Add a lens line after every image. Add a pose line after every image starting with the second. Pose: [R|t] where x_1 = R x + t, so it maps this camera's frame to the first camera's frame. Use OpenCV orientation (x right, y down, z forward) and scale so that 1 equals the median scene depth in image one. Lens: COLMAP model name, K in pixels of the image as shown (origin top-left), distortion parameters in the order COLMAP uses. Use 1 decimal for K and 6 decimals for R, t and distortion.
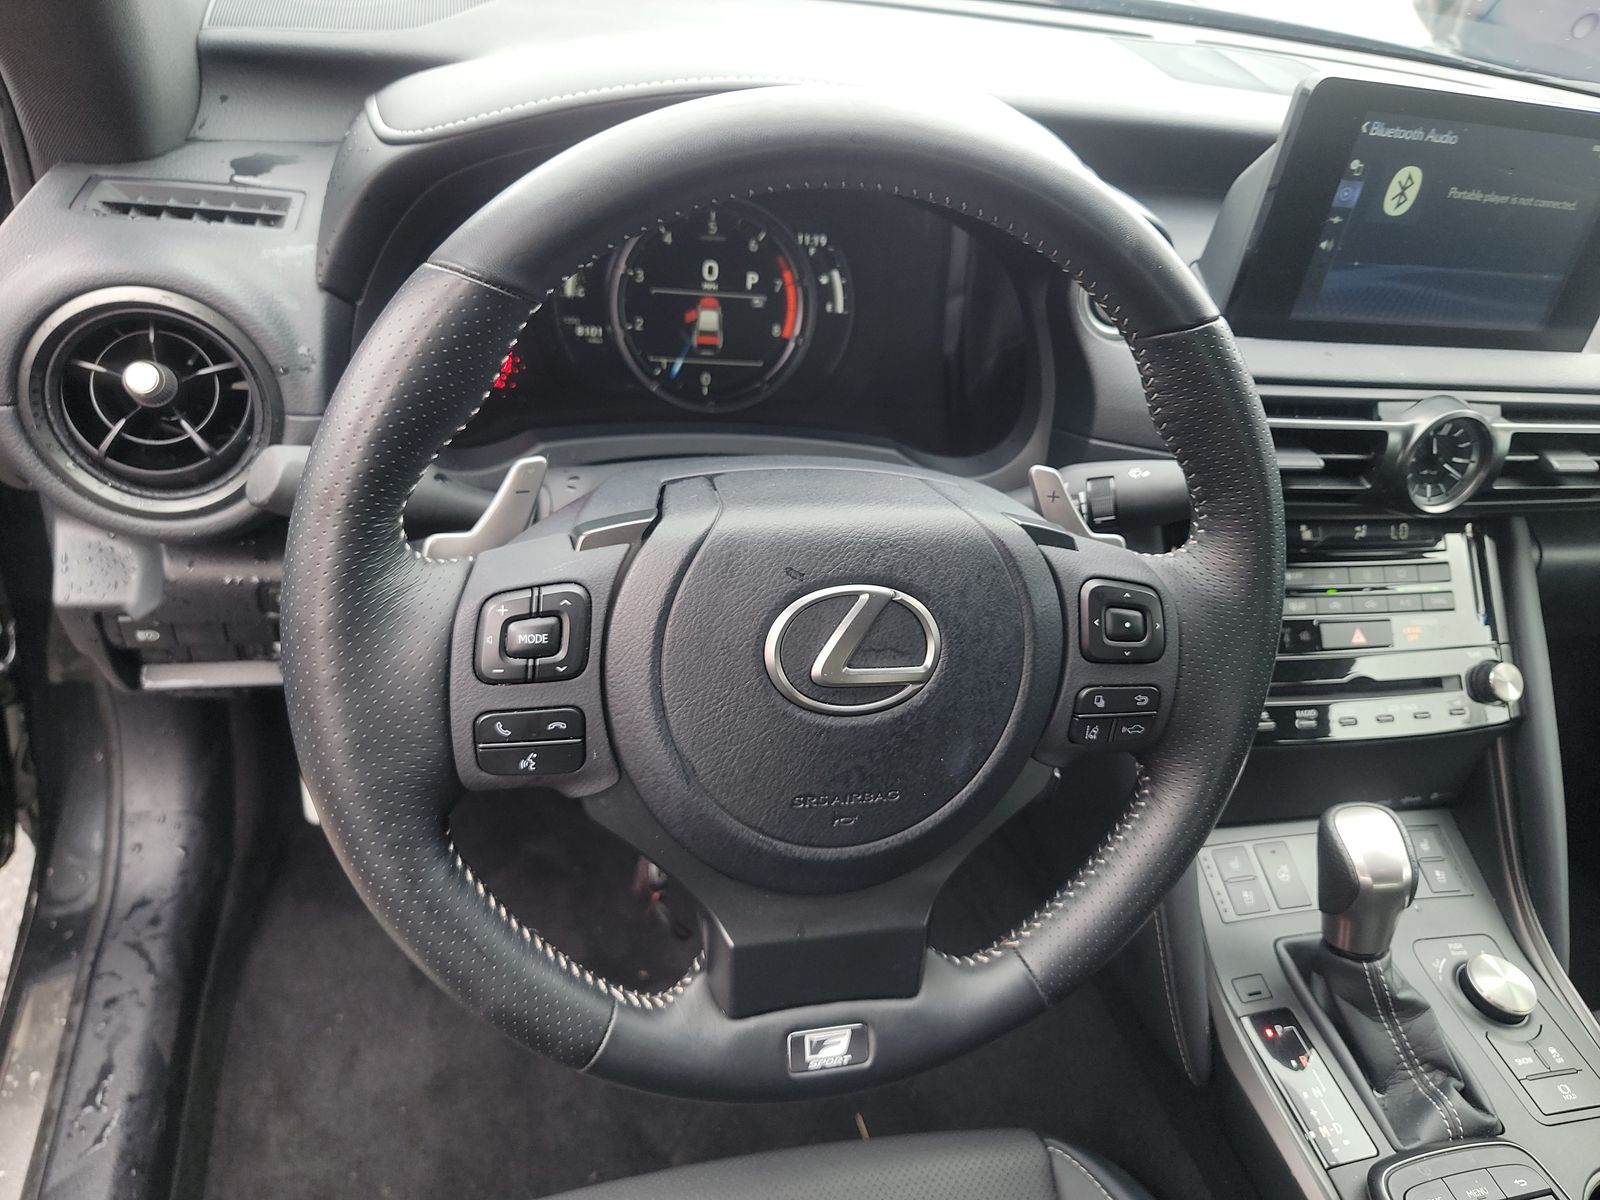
lens RADIAL K [[1124.0, 0, 800.0], [0, 1124.0, 600.0], [0, 0, 1]] dist [0.049907, -0.057982]
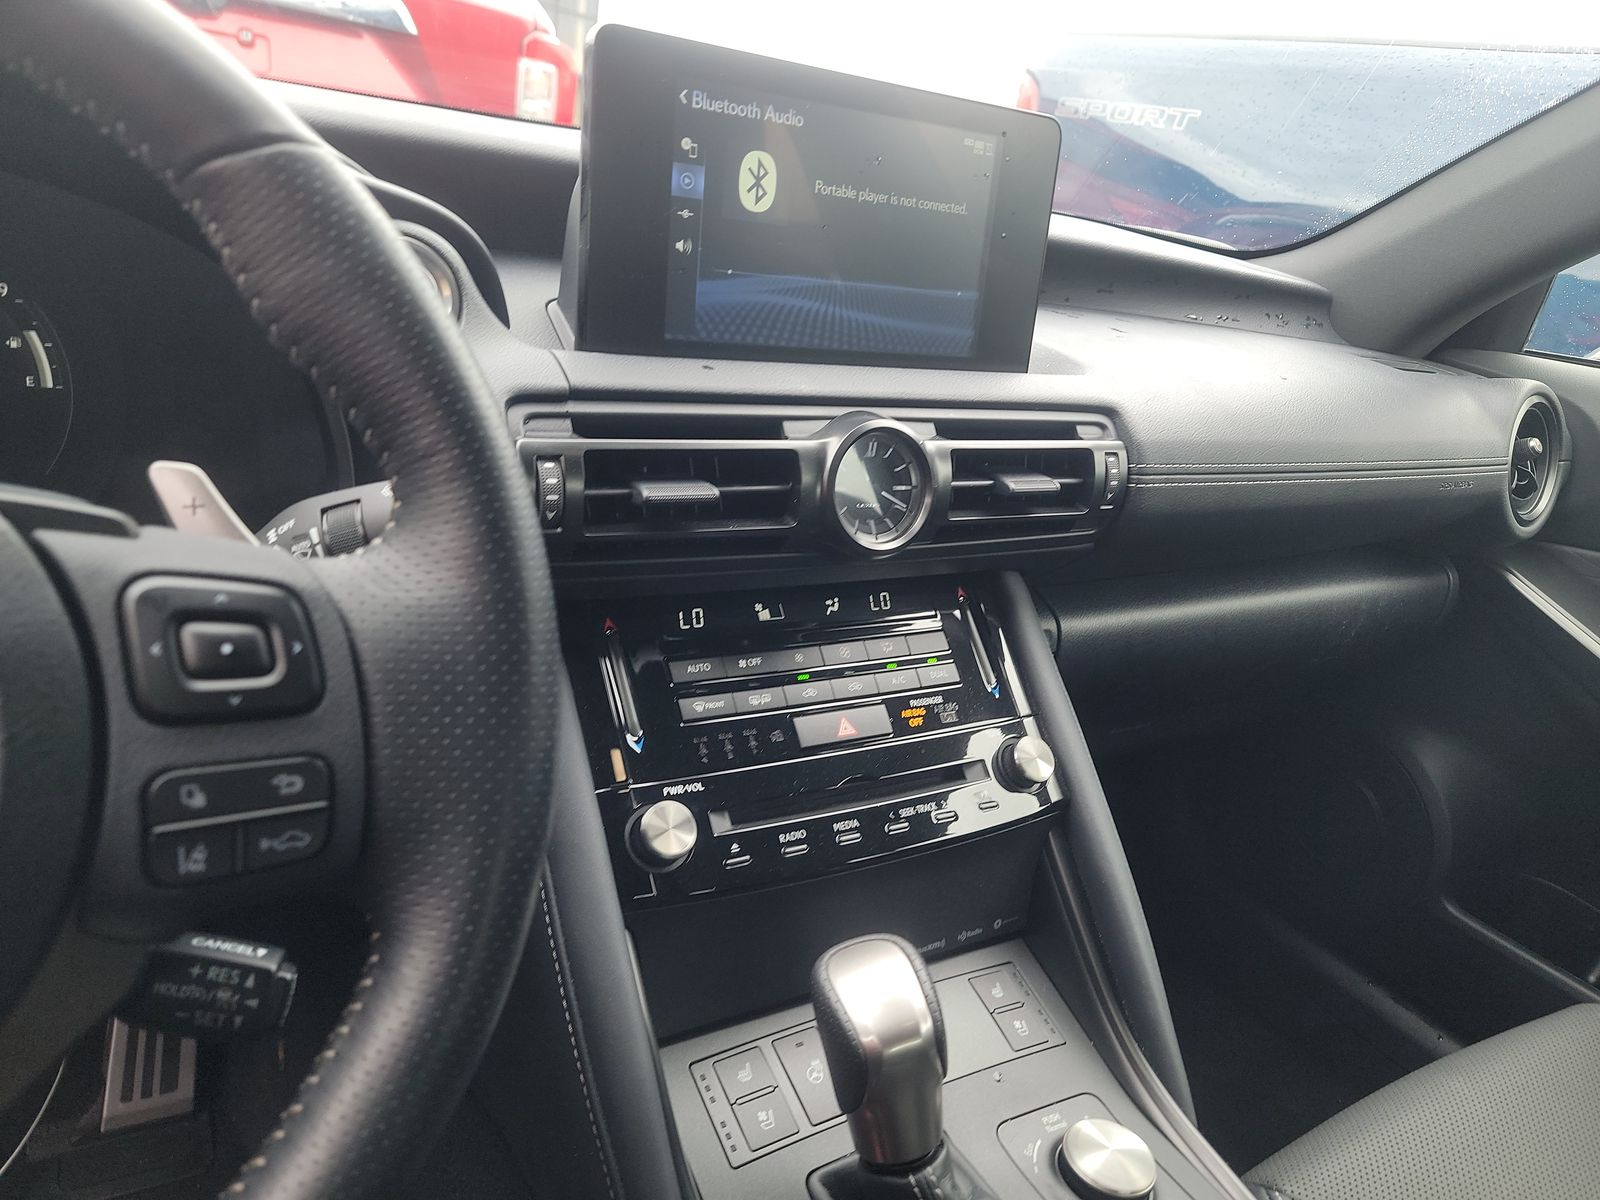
lens RADIAL K [[1157.8, 0, 800.0], [0, 1157.8, 600.0], [0, 0, 1]] dist [0.034062, 0.002298]
pose [[0.952095, -0.128789, 0.277361, 0.267497], [0.191387, 0.958352, -0.211974, 0.116809], [-0.238510, 0.254902, 0.937090, 0.253223]]
